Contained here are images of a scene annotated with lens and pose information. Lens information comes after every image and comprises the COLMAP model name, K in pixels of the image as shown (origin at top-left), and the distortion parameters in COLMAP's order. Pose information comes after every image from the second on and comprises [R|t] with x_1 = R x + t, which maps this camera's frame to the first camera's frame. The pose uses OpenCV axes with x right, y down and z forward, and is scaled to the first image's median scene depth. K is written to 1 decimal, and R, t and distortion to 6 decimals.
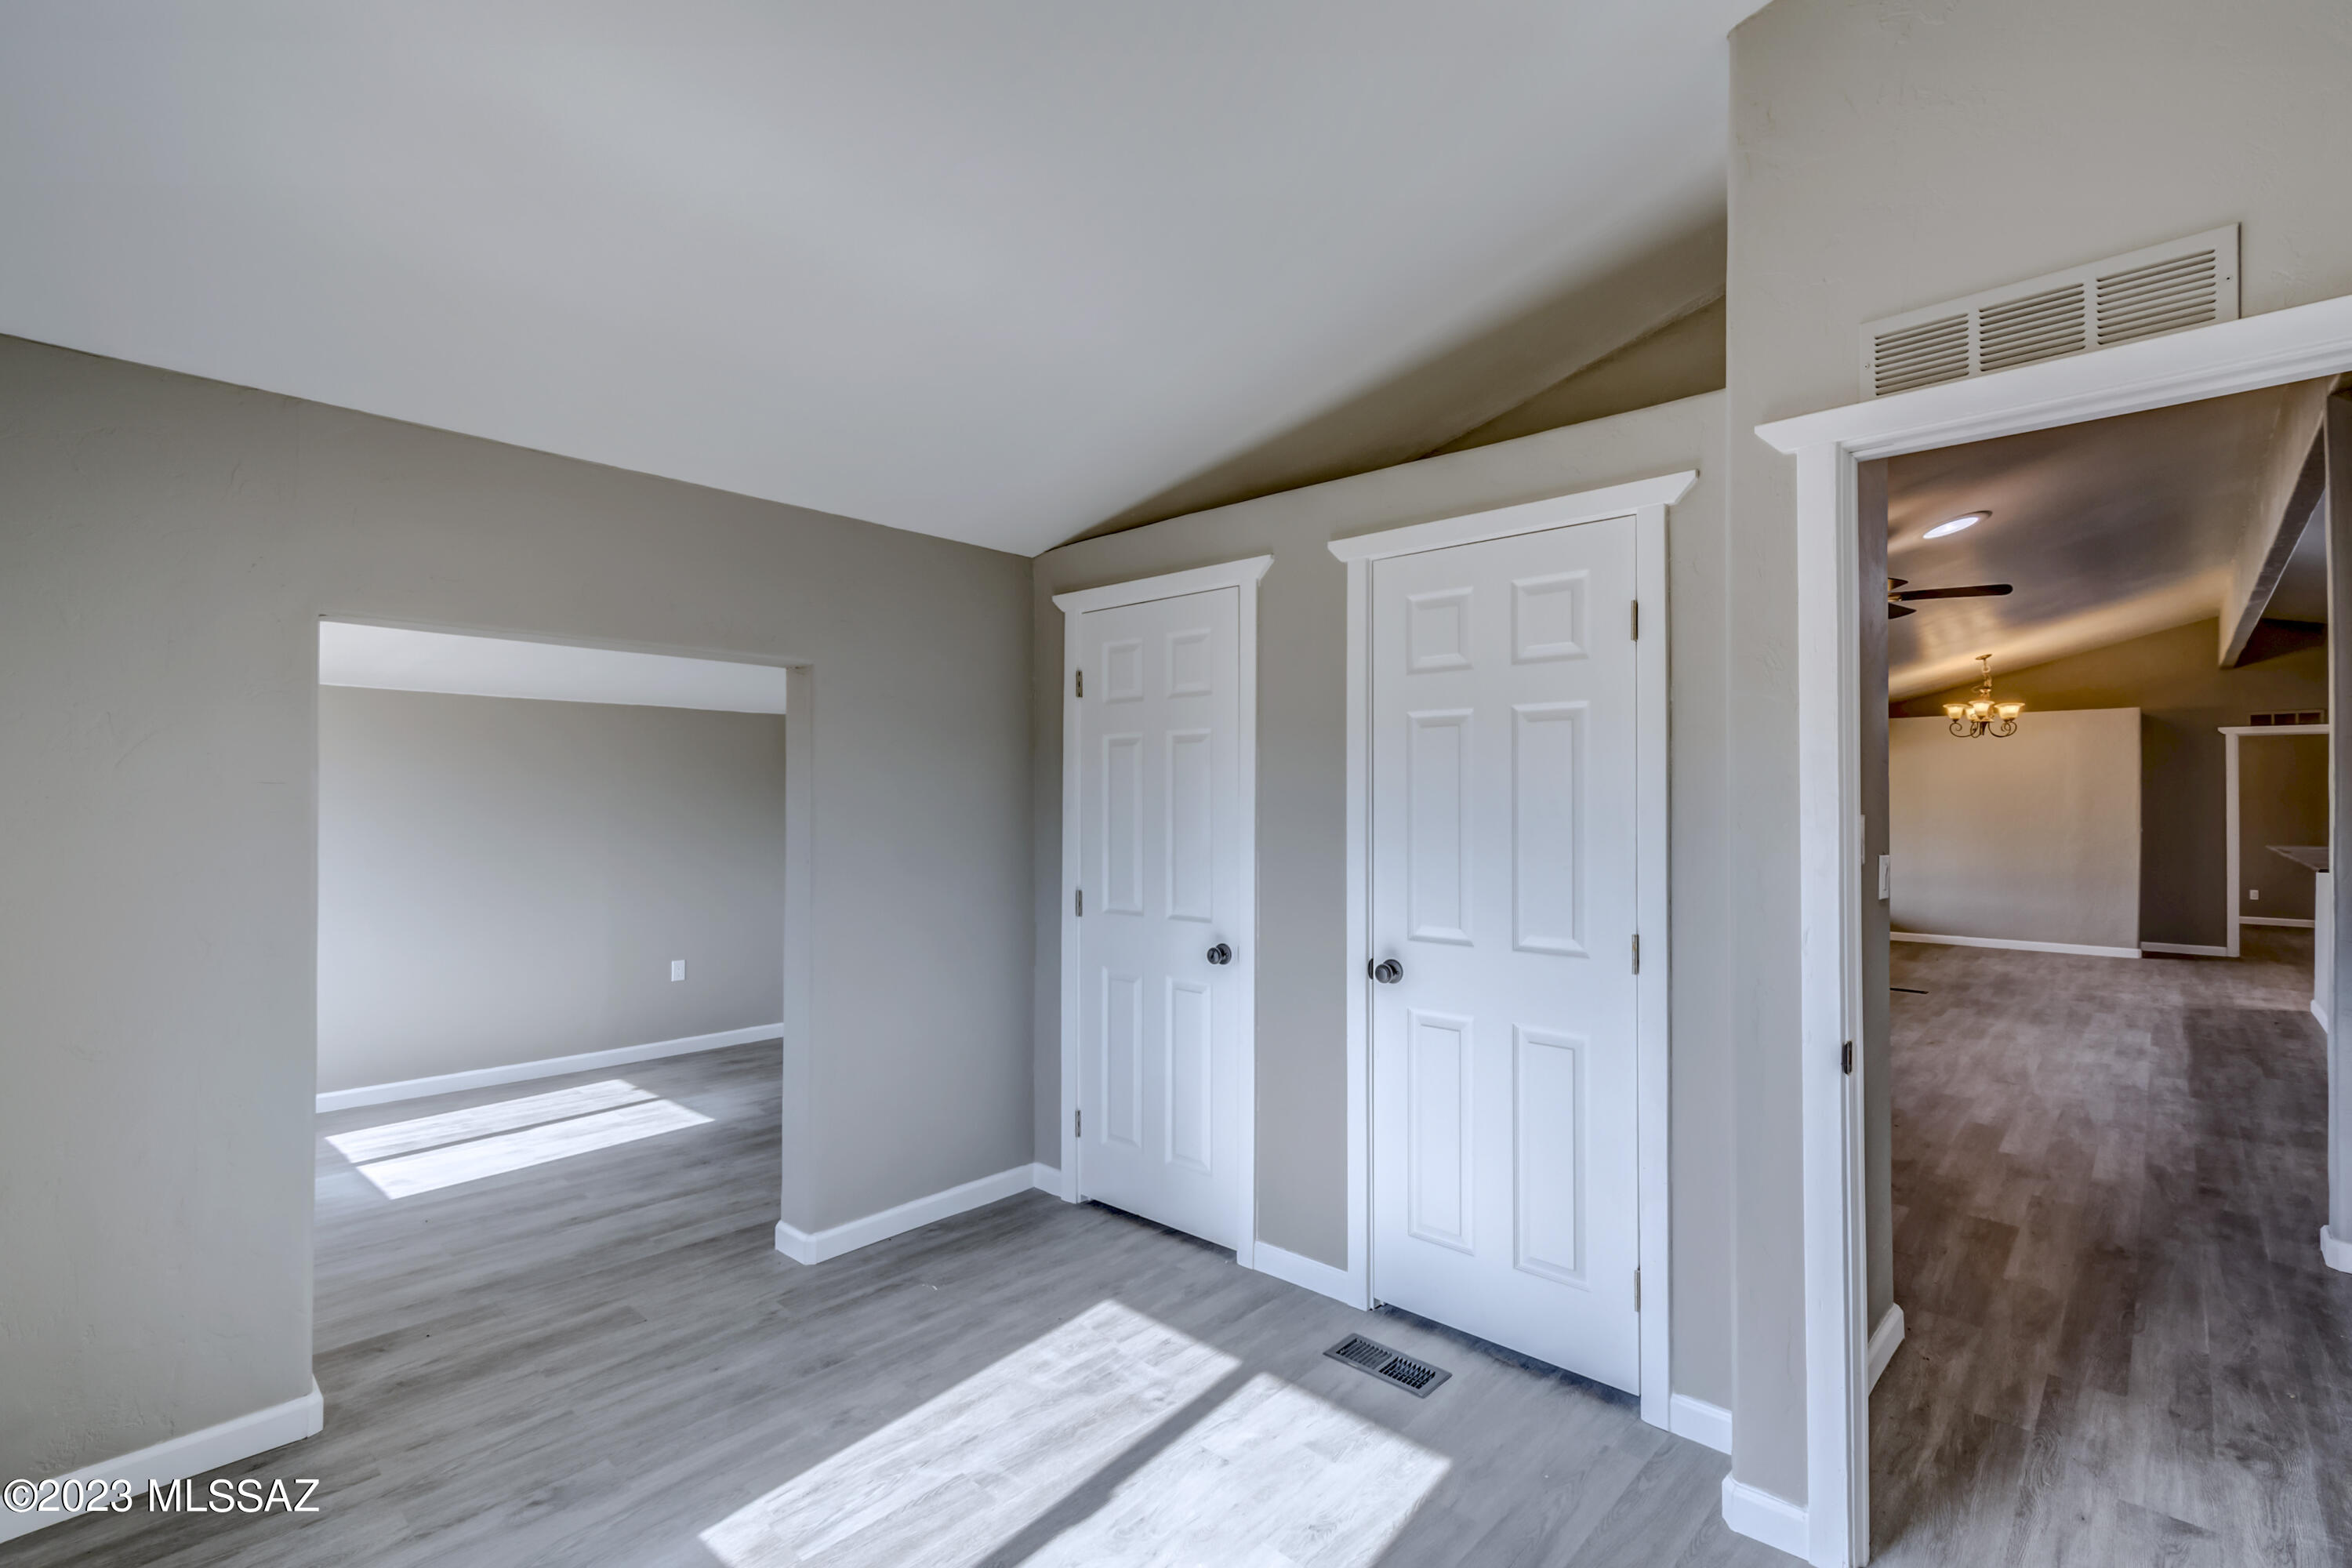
lens RADIAL K [[1056.7, 0, 1176.0], [0, 1056.7, 784.0], [0, 0, 1]] dist [0.000650, -0.000039]
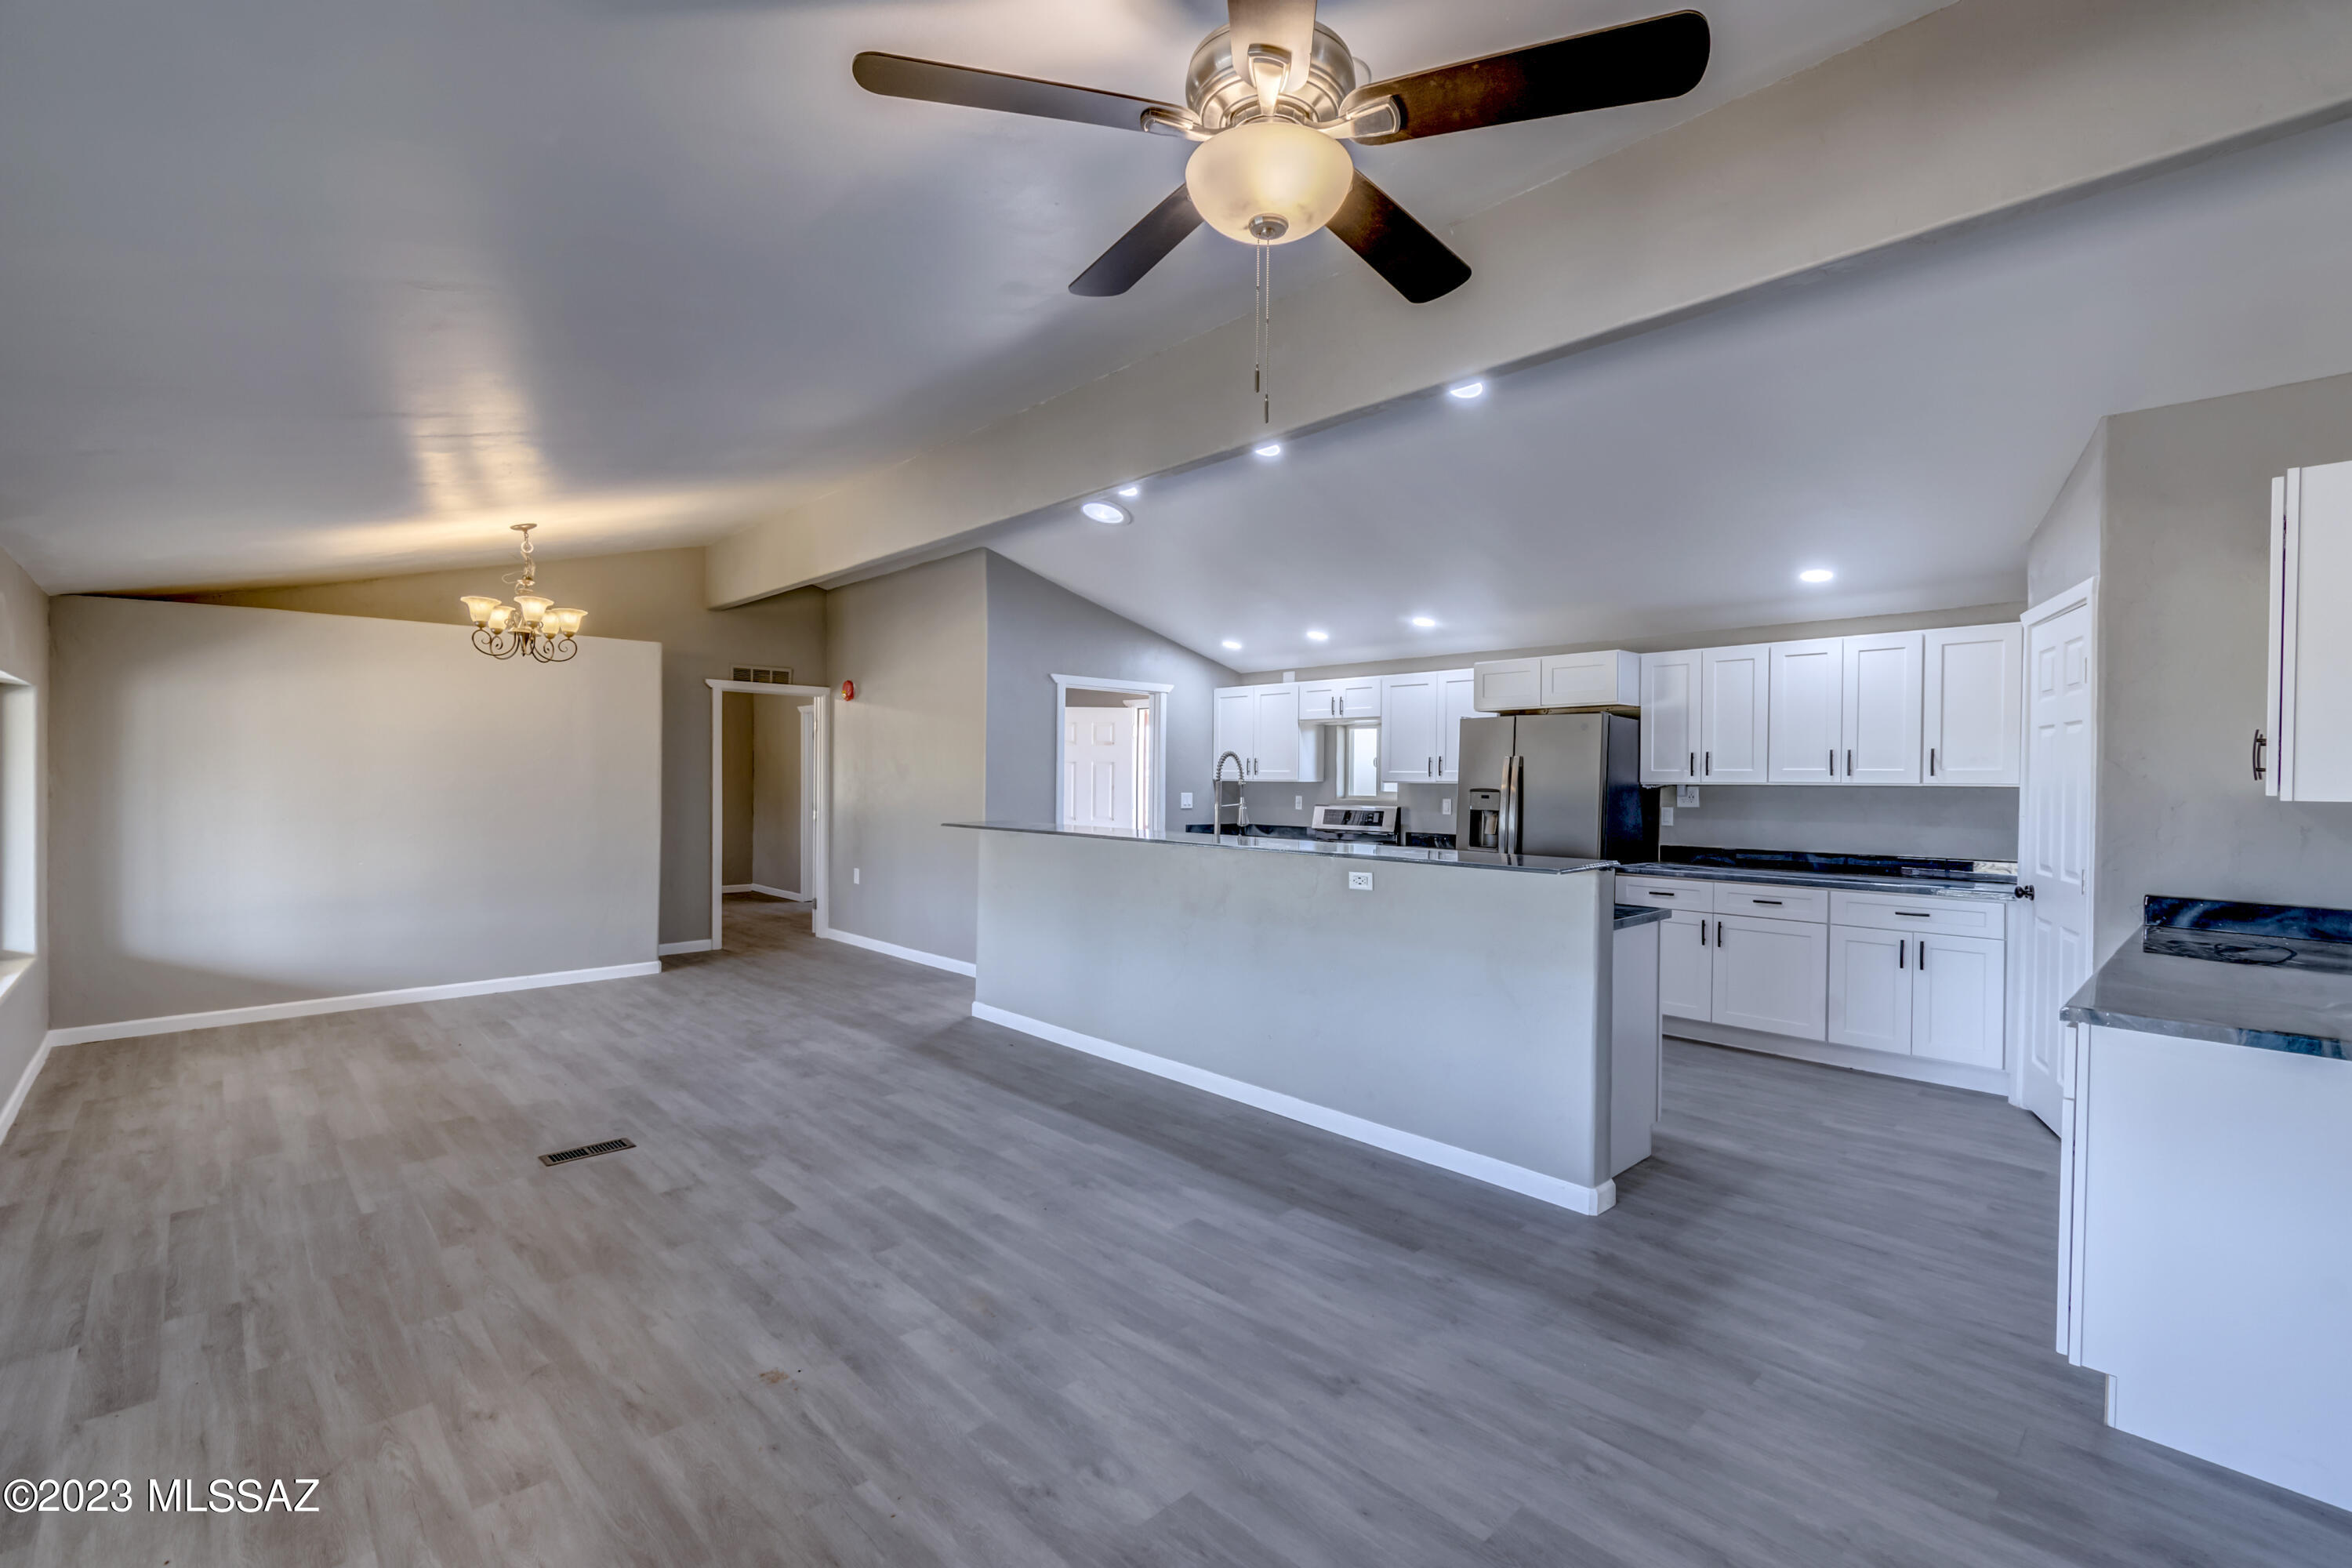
lens RADIAL K [[1036.7, 0, 1176.0], [0, 1036.7, 784.0], [0, 0, 1]] dist [0.000130, 0.000011]
pose [[0.063608, -0.006974, 0.997951, 0.190406], [-0.024817, 0.999655, 0.008568, 0.013715], [-0.997666, -0.025311, 0.063413, 0.582241]]
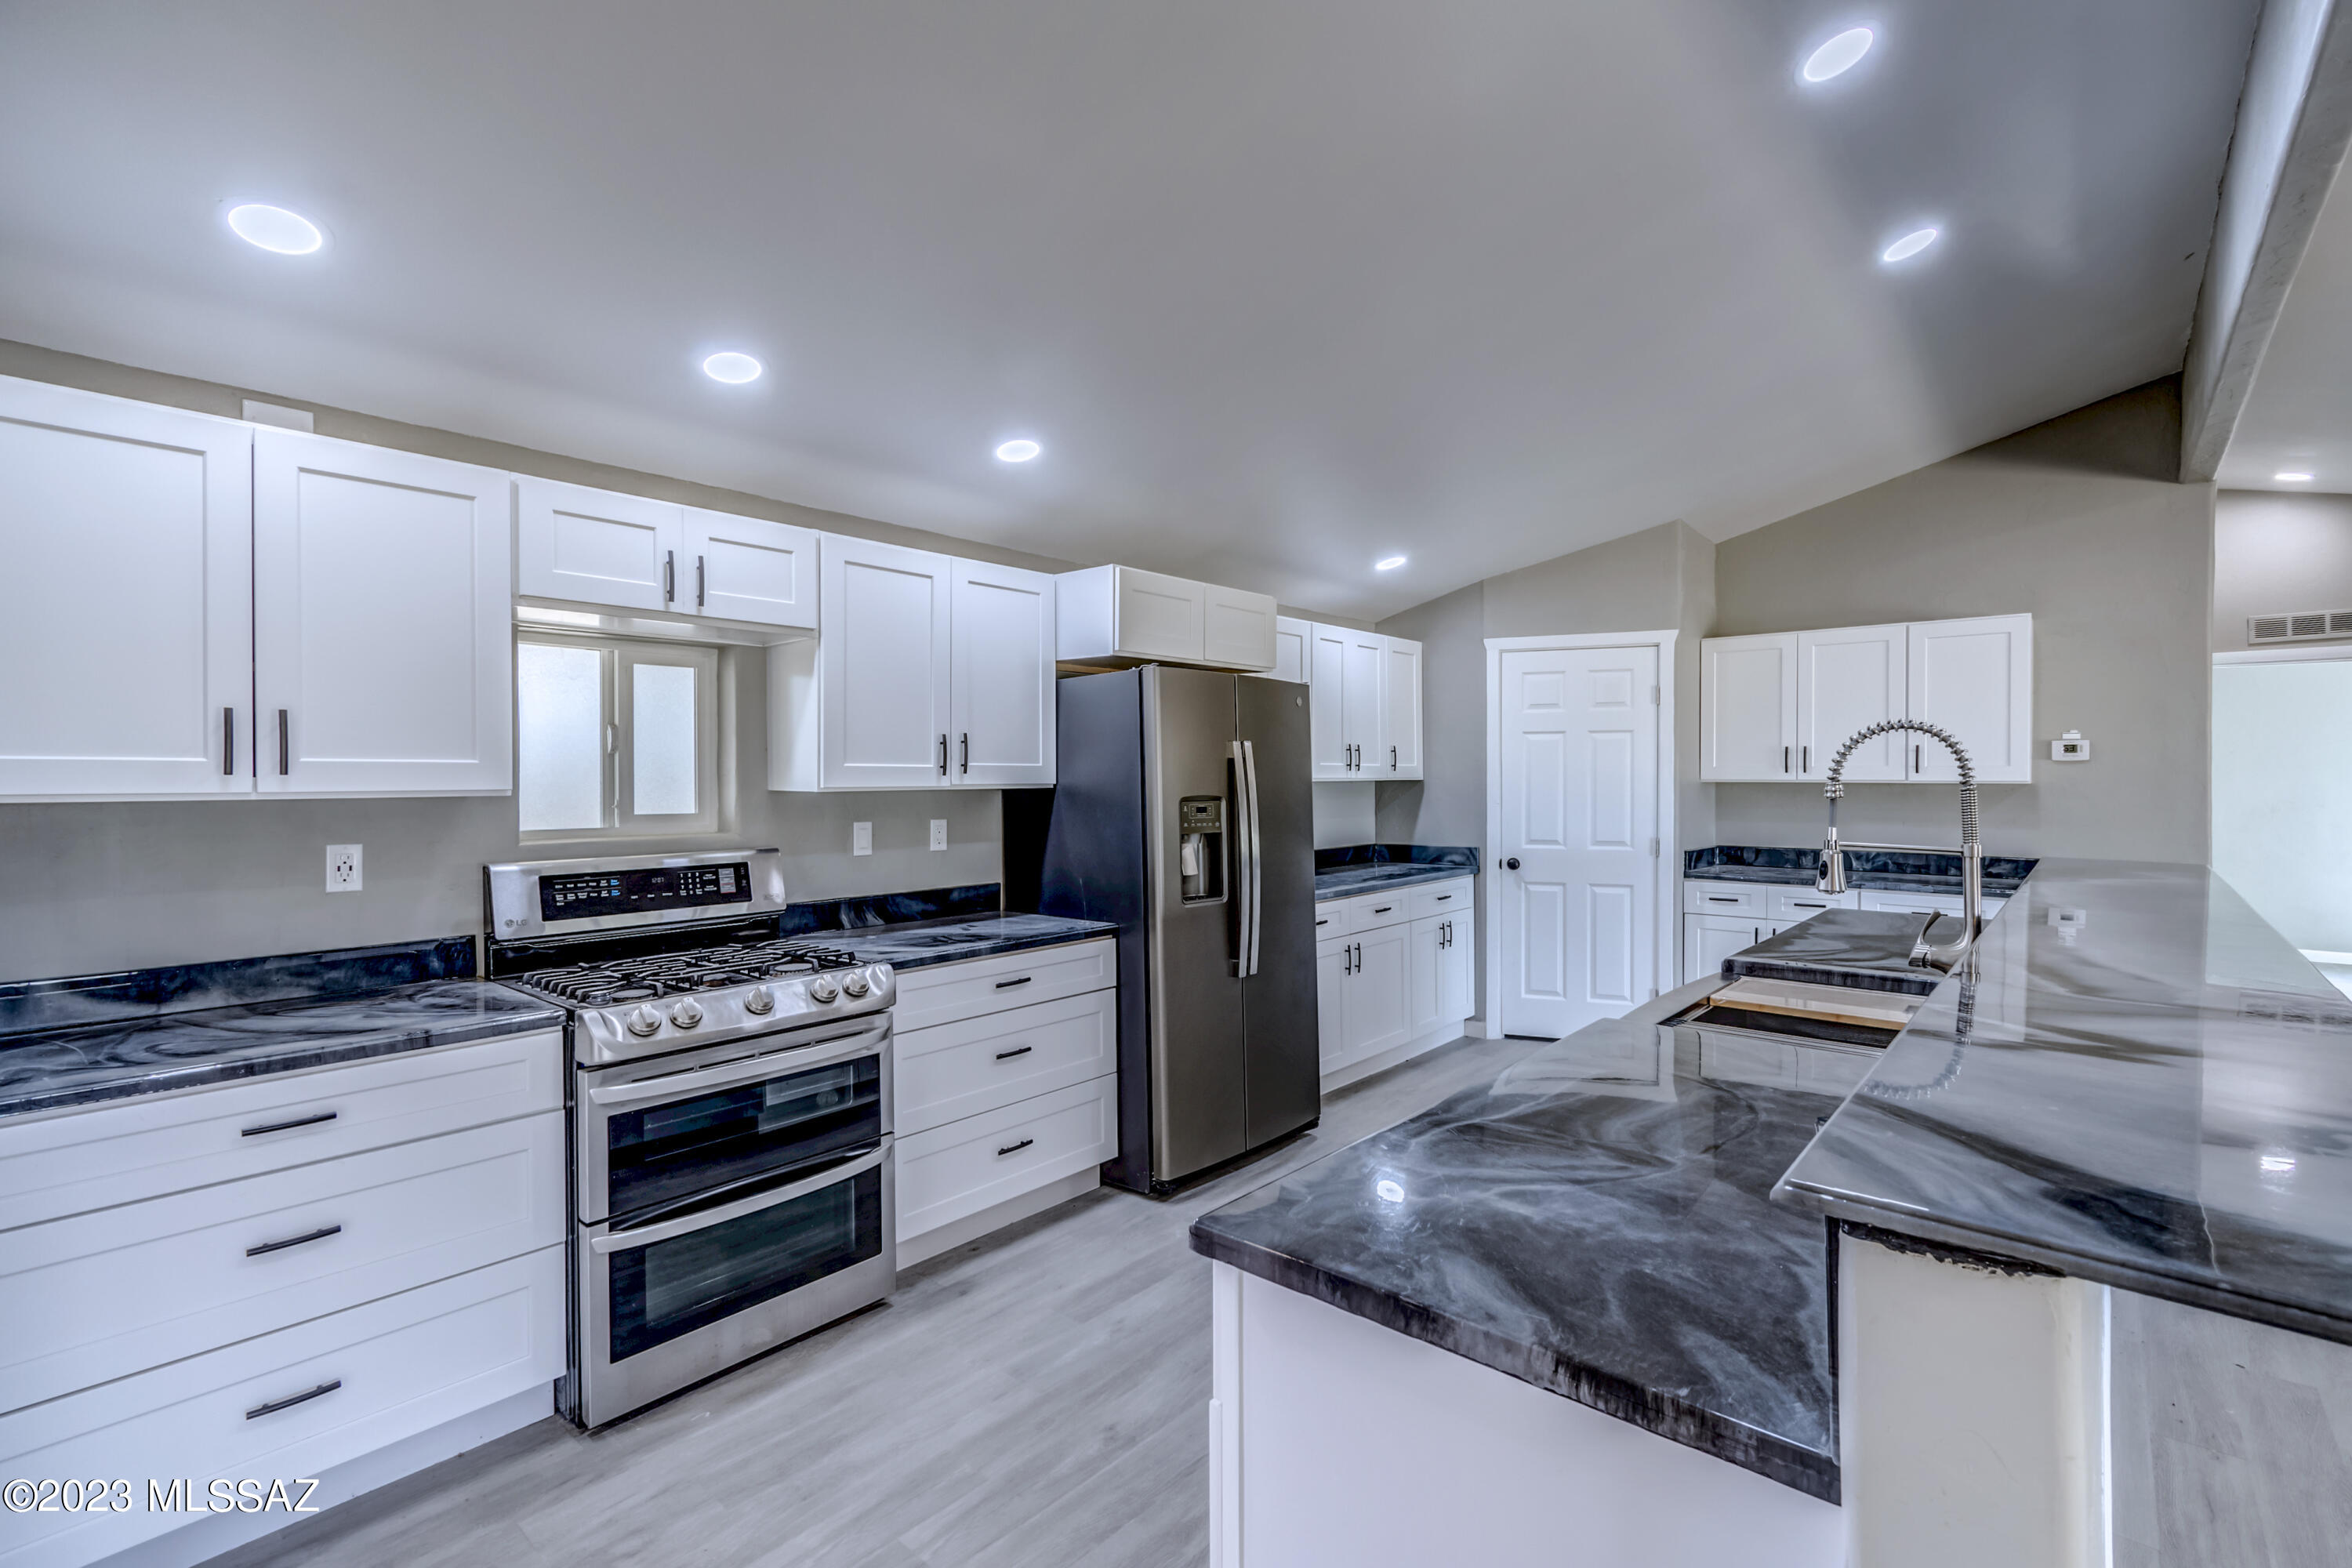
lens RADIAL K [[1003.1, 0, 1176.0], [0, 1003.1, 784.0], [0, 0, 1]] dist [-0.000021, -0.000014]
pose [[-0.999947, 0.002381, -0.010005, 0.845411], [0.002586, 0.999786, -0.020548, 0.020013], [0.009954, -0.020572, -0.999739, 0.773966]]
